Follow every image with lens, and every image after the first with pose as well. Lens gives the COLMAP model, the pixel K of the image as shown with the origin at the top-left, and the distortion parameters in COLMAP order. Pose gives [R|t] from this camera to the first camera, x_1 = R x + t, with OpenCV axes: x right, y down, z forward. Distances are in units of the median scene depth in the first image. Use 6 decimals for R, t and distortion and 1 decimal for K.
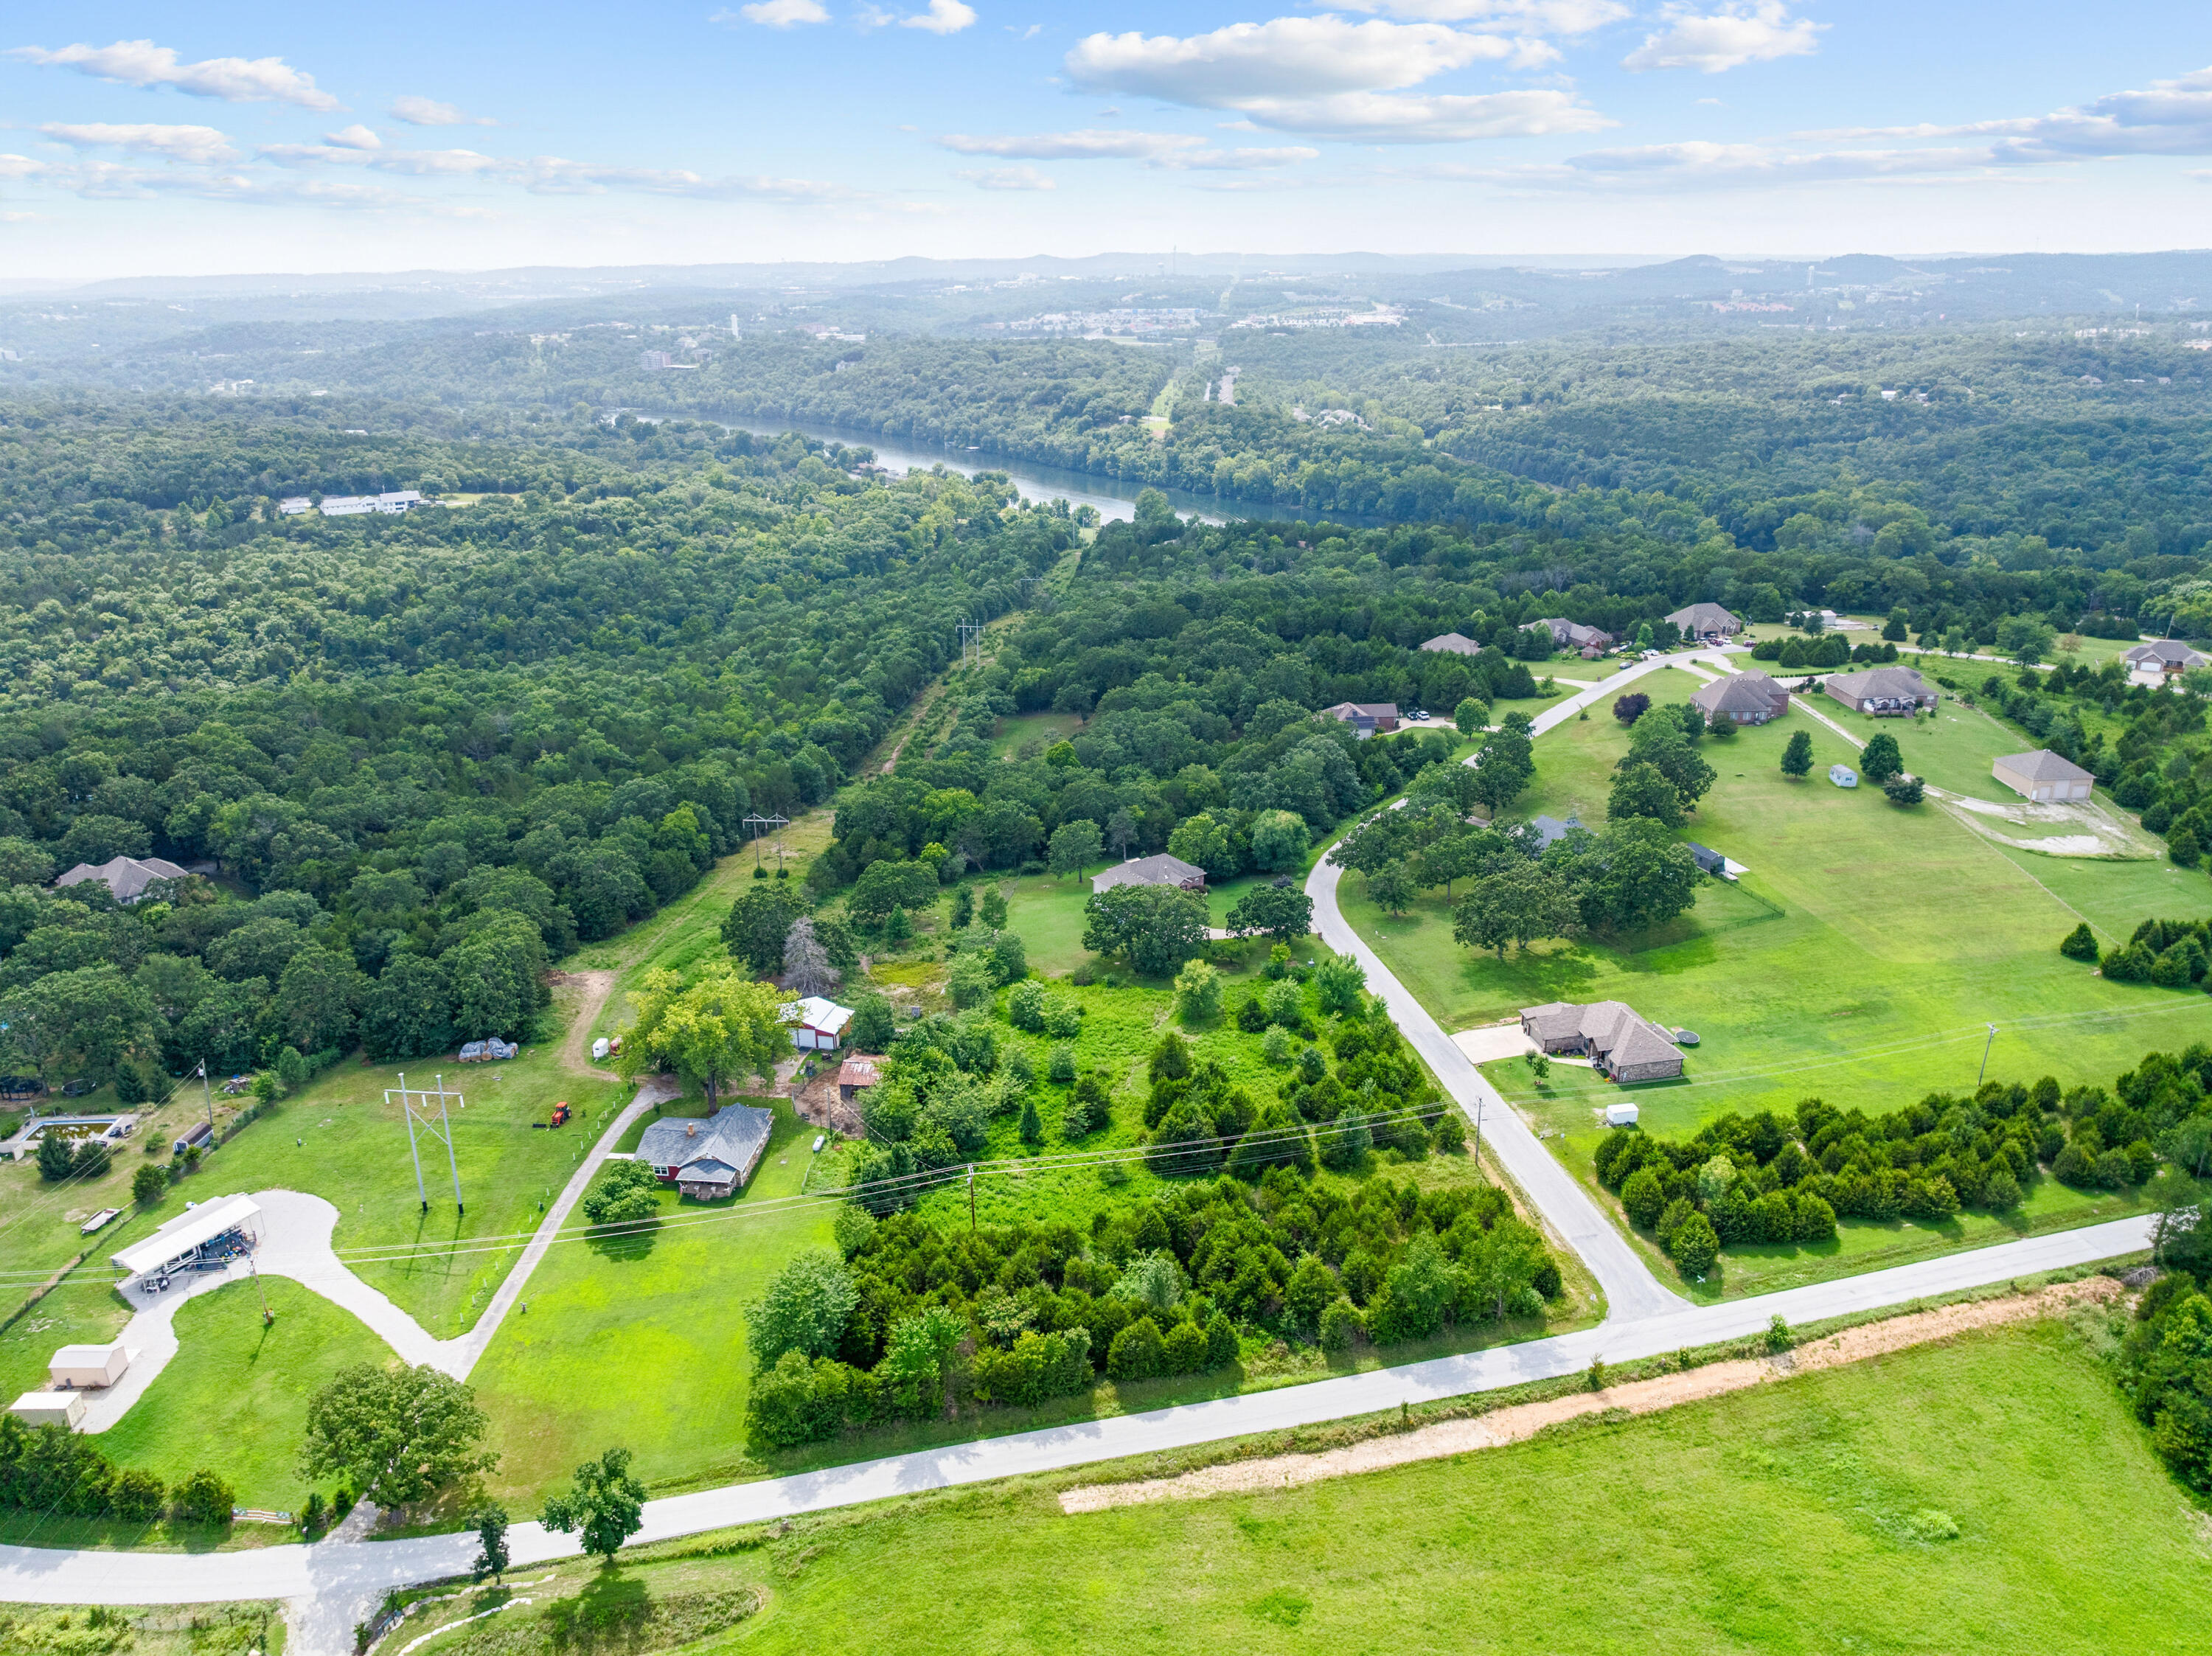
lens RADIAL K [[1550.7, 0, 1107.3], [0, 1550.7, 858.2], [0, 0, 1]] dist [-0.045031, -0.000543]
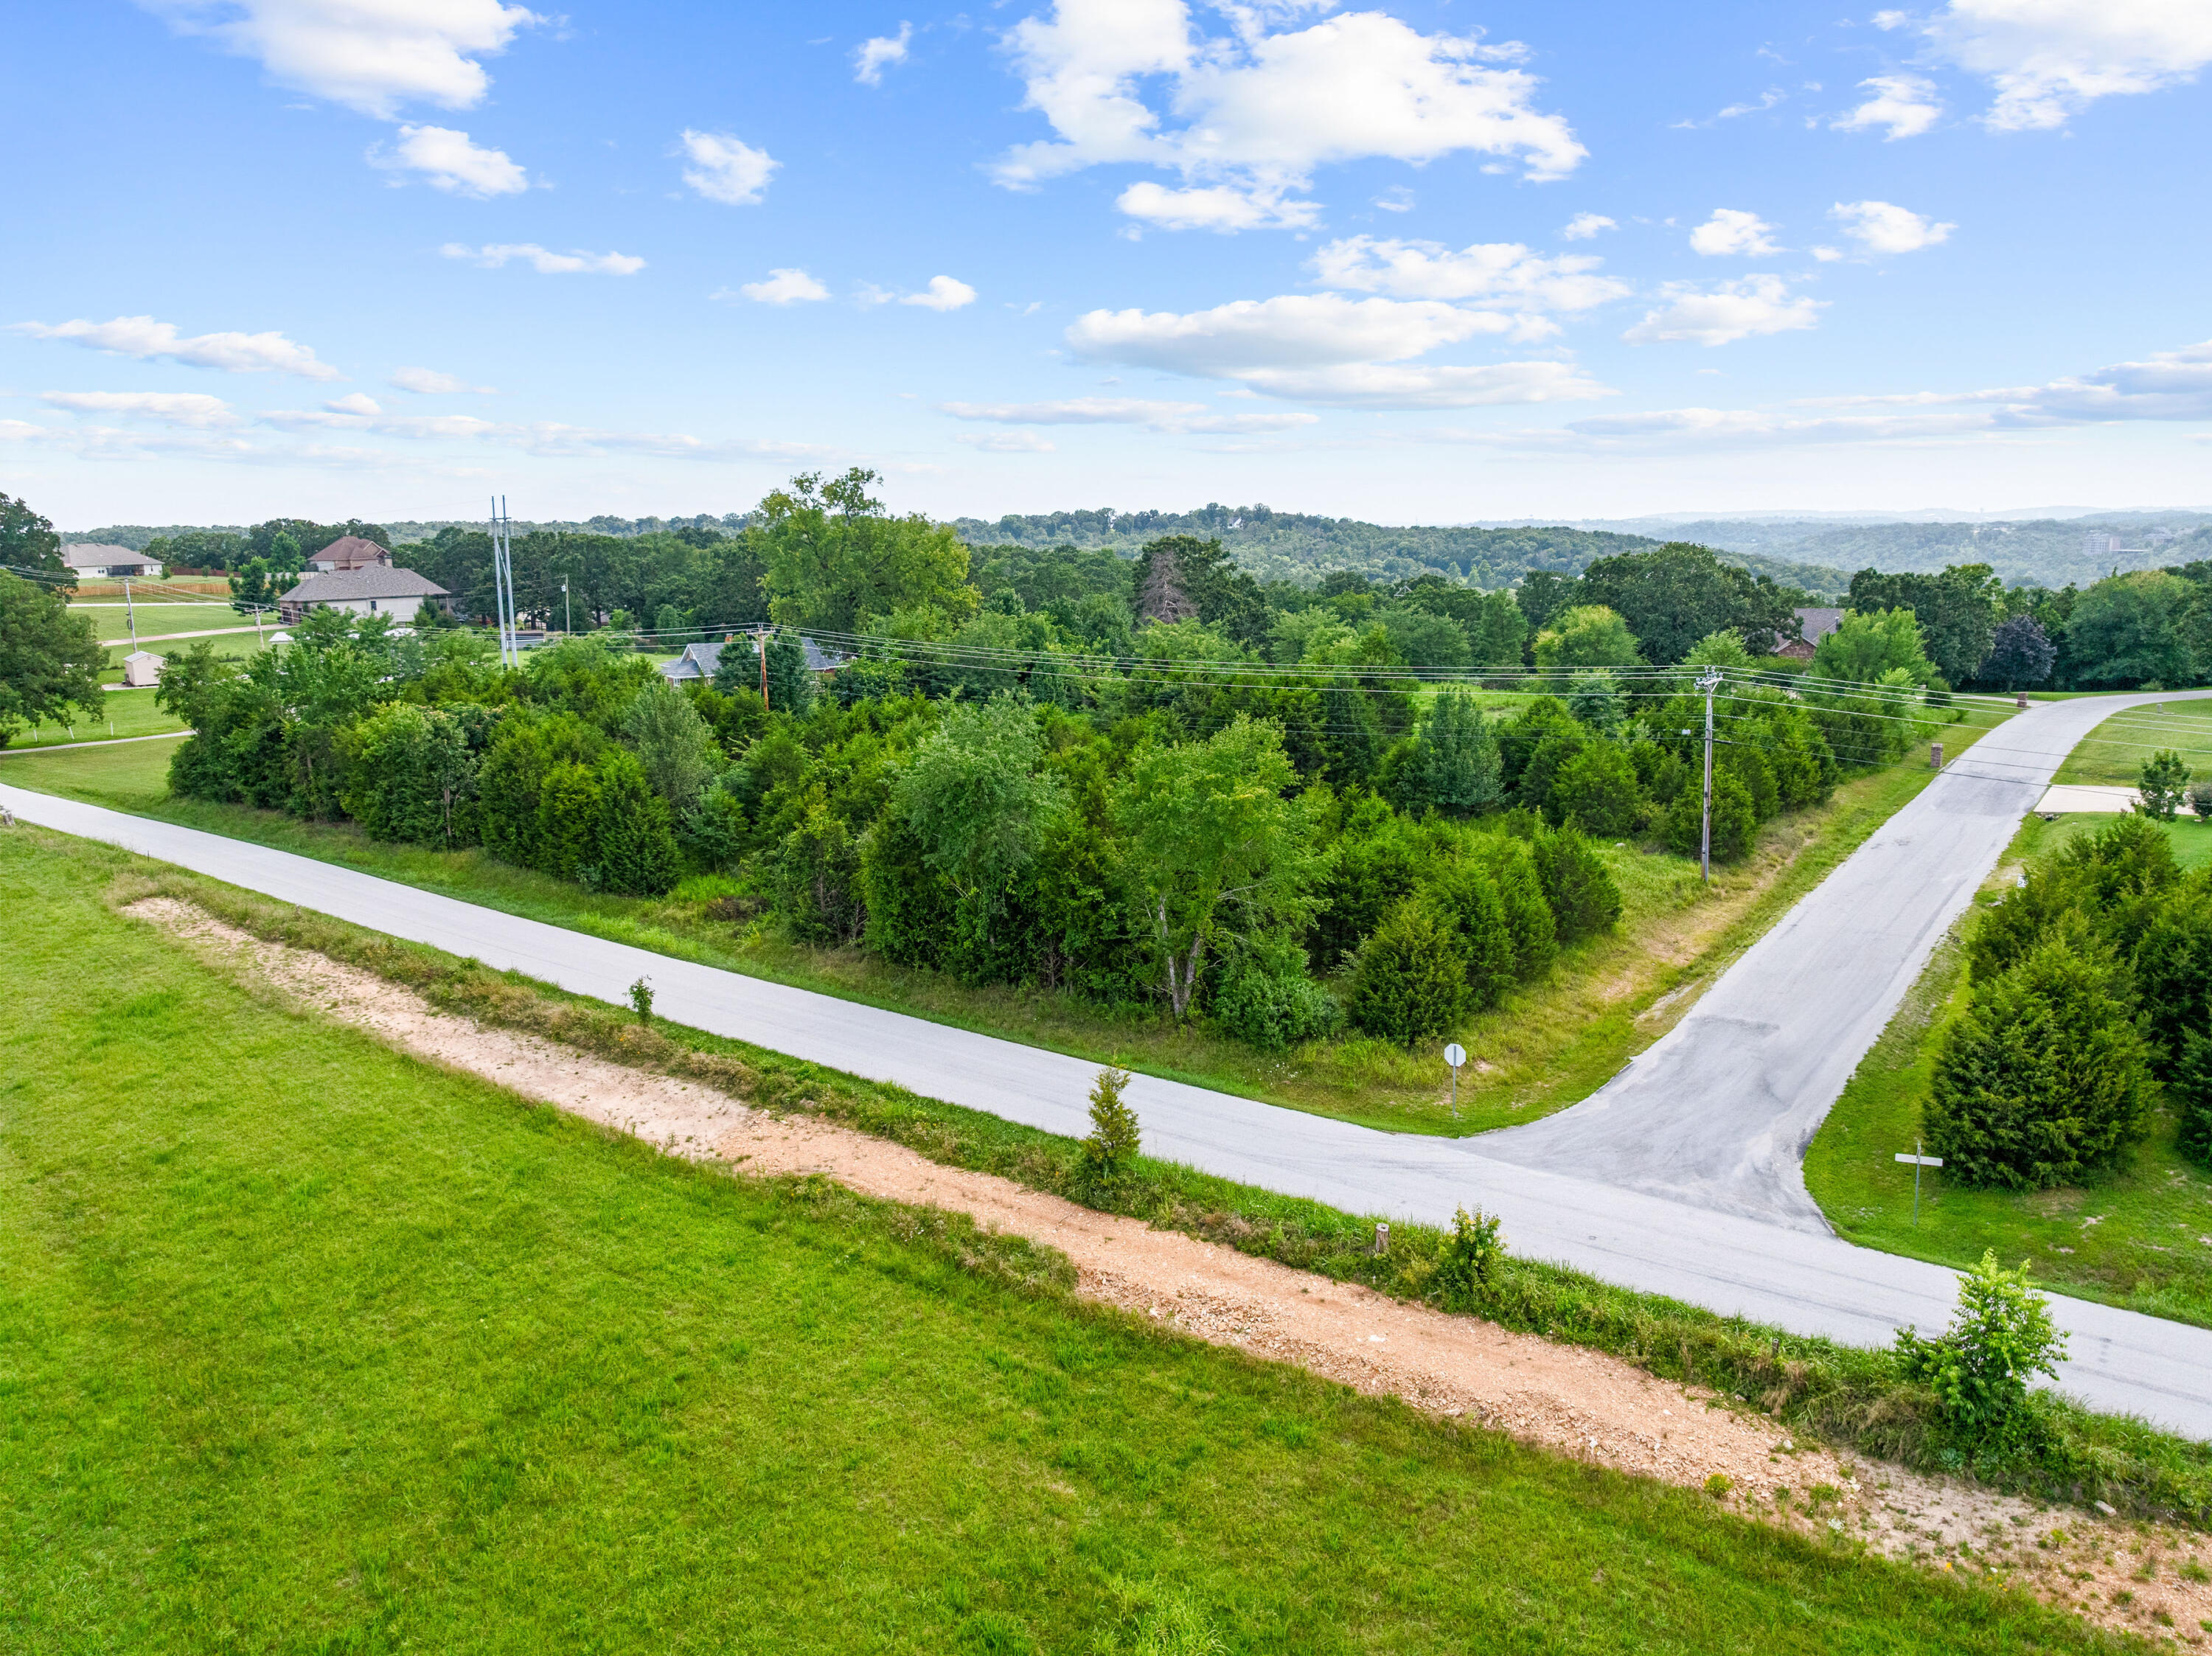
lens RADIAL K [[1558.9, 0, 1113.5], [0, 1558.9, 831.0], [0, 0, 1]] dist [-0.035525, -0.004134]
pose [[0.627664, 0.146478, -0.764580, 0.500726], [-0.275781, 0.960284, -0.042425, 0.281568], [0.727999, 0.237486, 0.643131, 0.776302]]
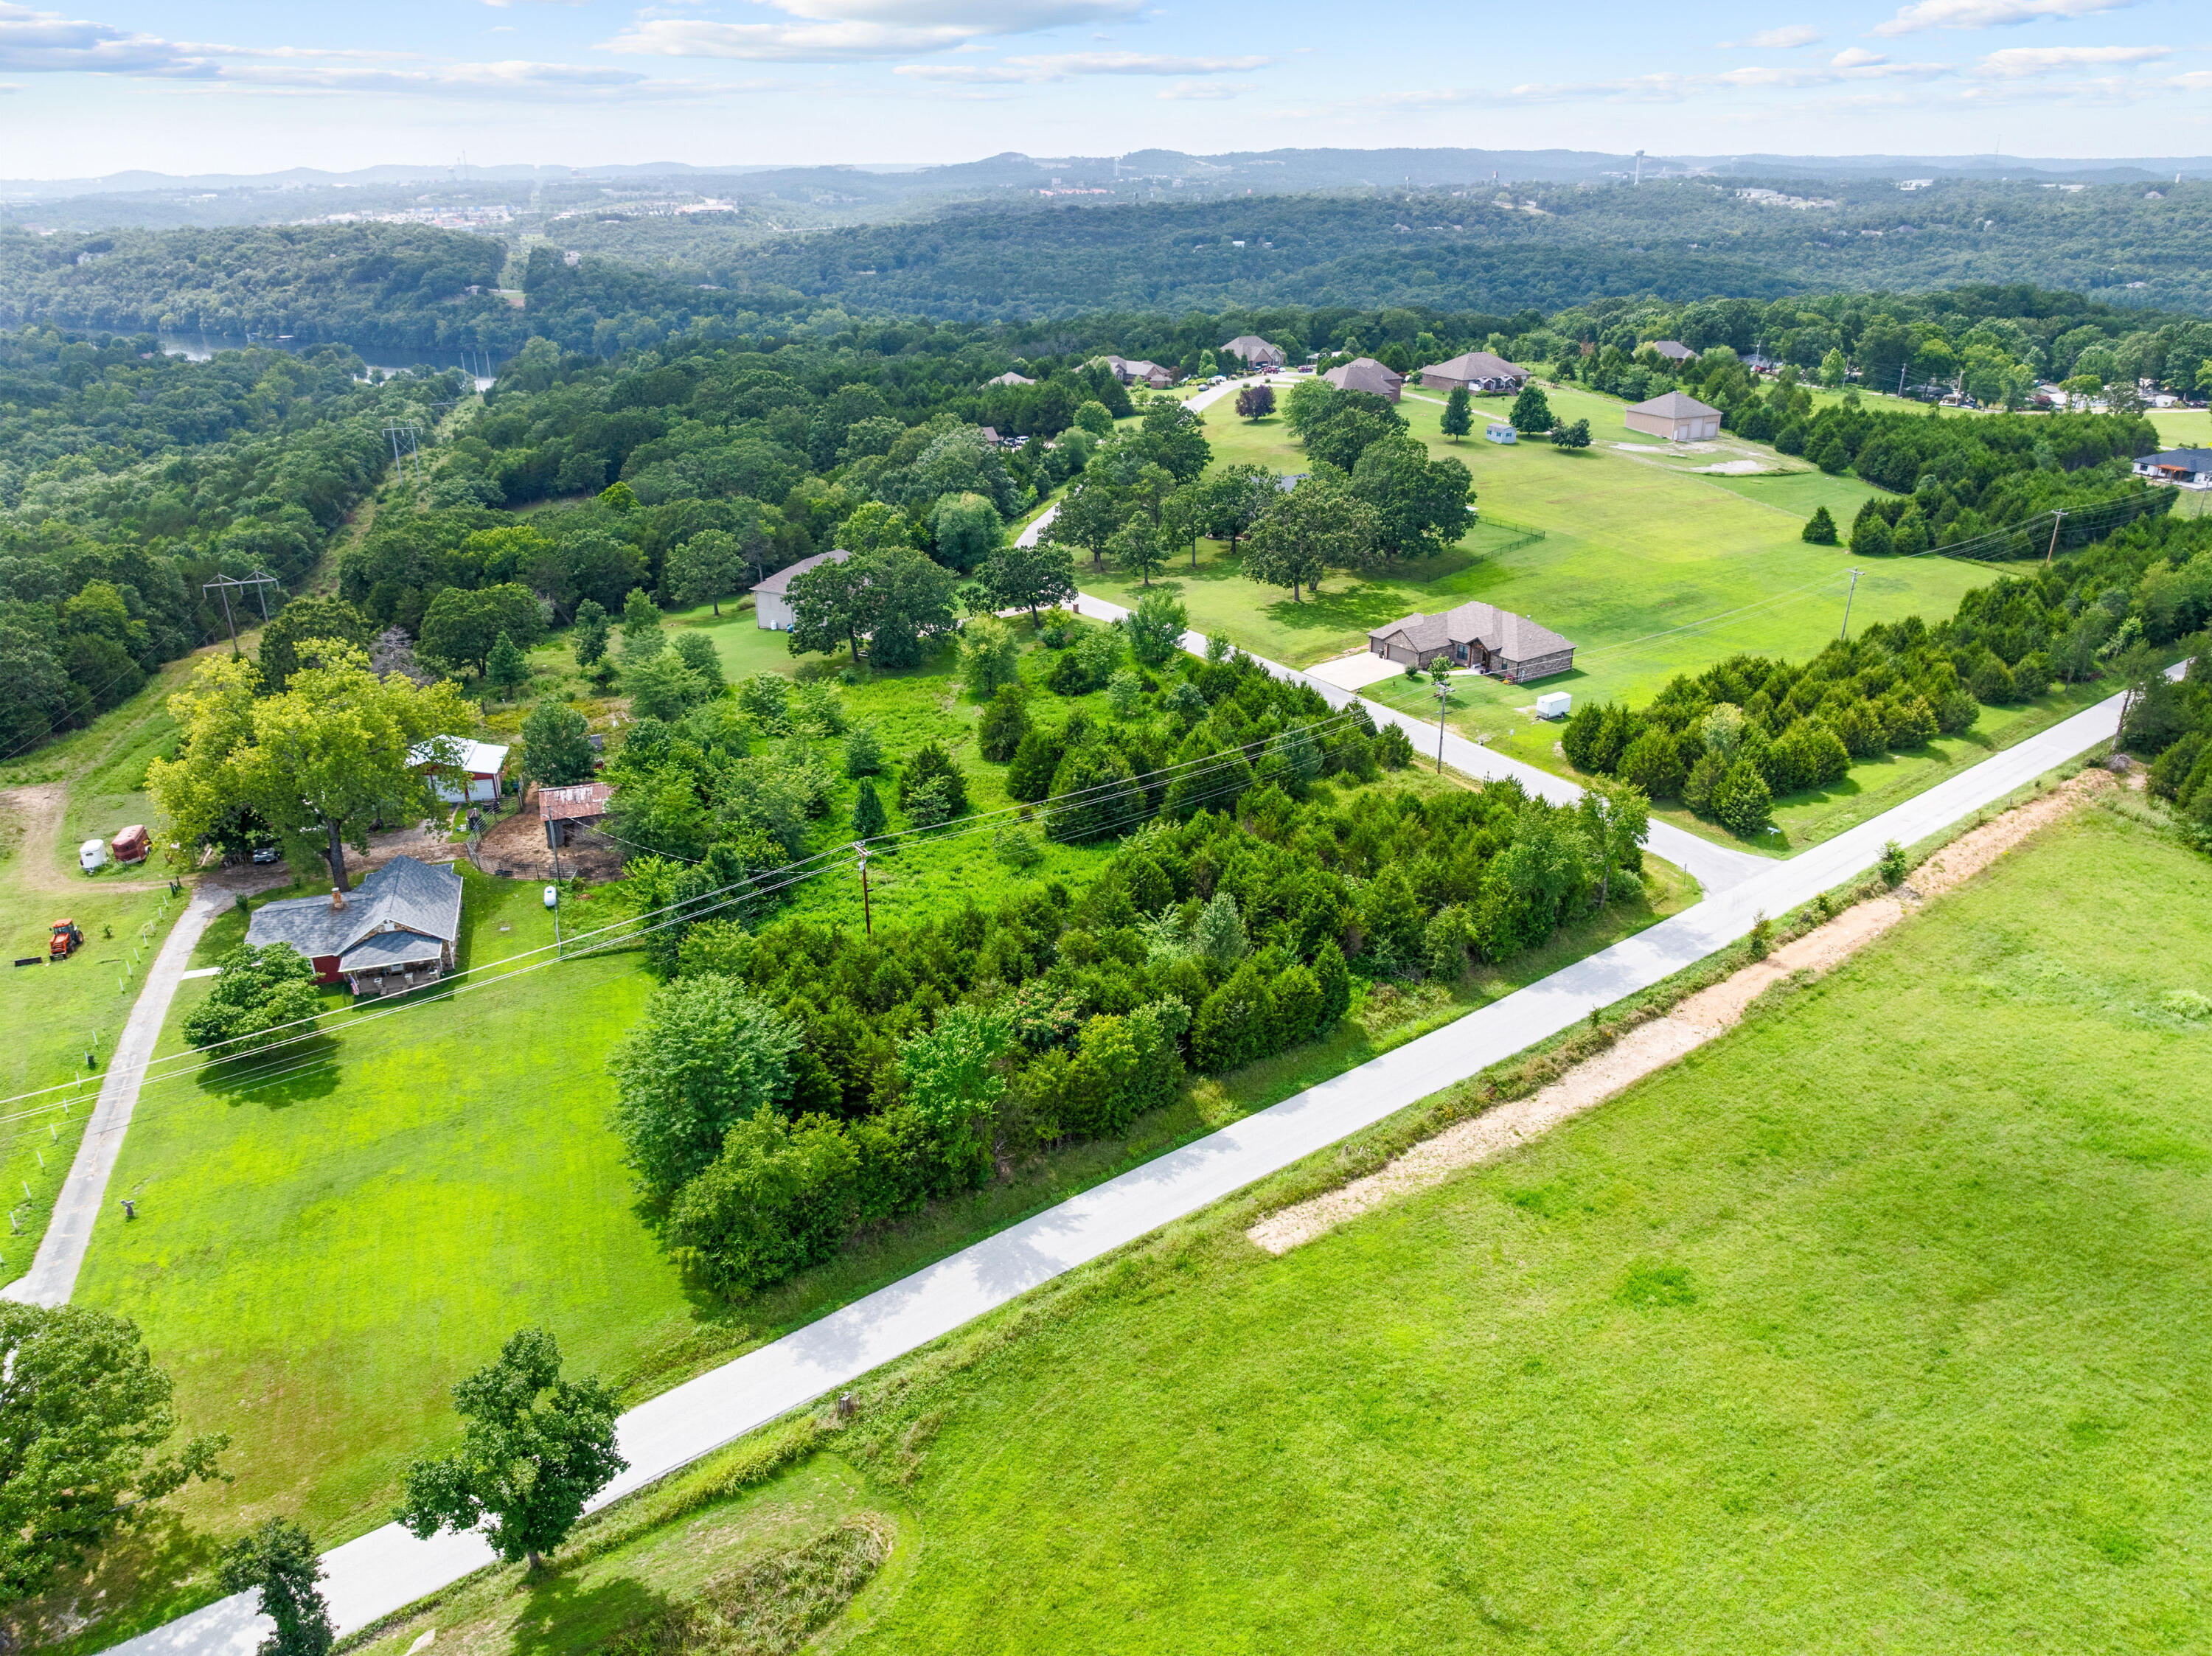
lens RADIAL K [[1558.9, 0, 1113.5], [0, 1558.9, 831.0], [0, 0, 1]] dist [-0.035525, -0.004134]
pose [[0.914349, -0.155352, 0.373940, -0.248758], [0.144306, 0.987858, 0.057548, 0.183969], [-0.378340, 0.001343, 0.925666, 0.387773]]
